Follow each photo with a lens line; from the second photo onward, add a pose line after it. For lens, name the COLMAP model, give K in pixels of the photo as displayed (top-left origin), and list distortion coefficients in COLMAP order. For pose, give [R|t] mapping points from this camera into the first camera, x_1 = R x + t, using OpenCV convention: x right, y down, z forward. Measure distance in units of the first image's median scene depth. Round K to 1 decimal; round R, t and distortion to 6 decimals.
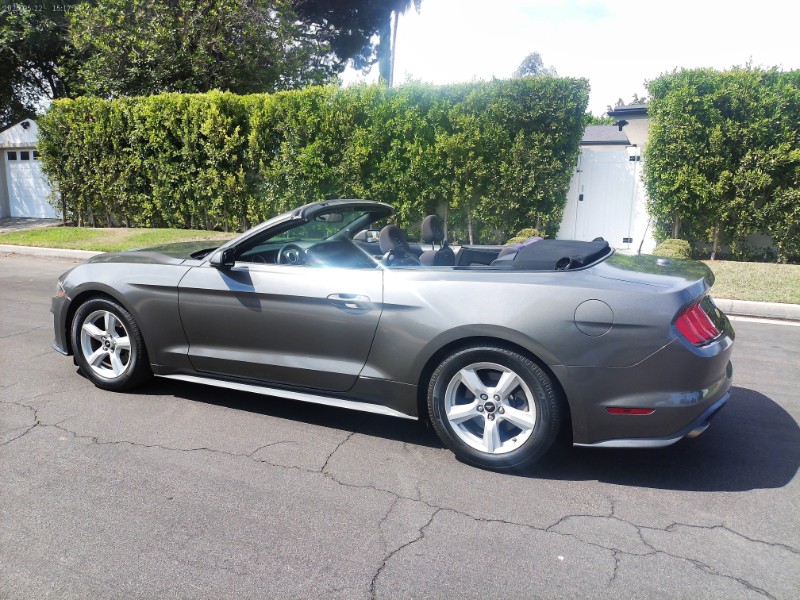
lens RADIAL K [[593.5, 0, 402.2], [0, 593.5, 303.1], [0, 0, 1]] dist [0.072745, -0.101297]
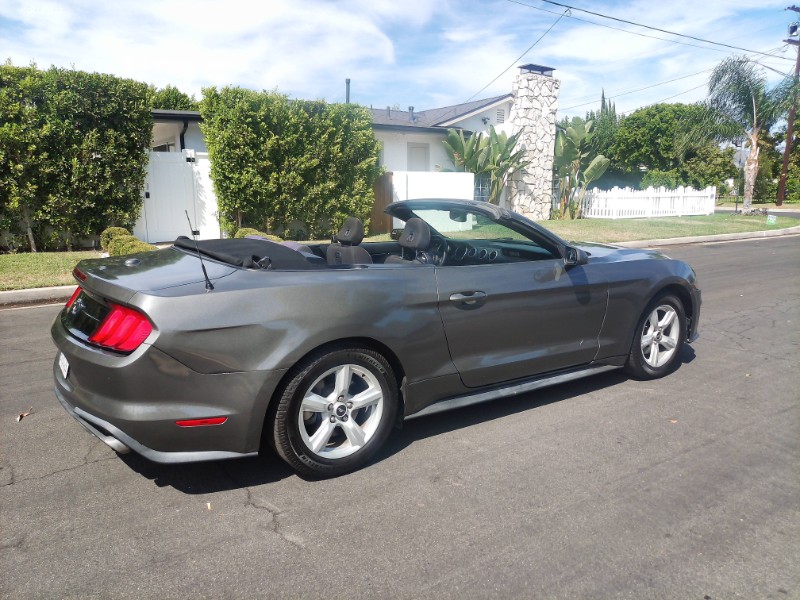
lens RADIAL K [[593.5, 0, 402.2], [0, 593.5, 303.1], [0, 0, 1]] dist [0.072745, -0.101297]
pose [[0.531766, -0.169409, 0.829775, -0.358023], [0.167270, 0.981497, 0.093189, -0.014658], [-0.830208, 0.089242, 0.550263, 0.071187]]
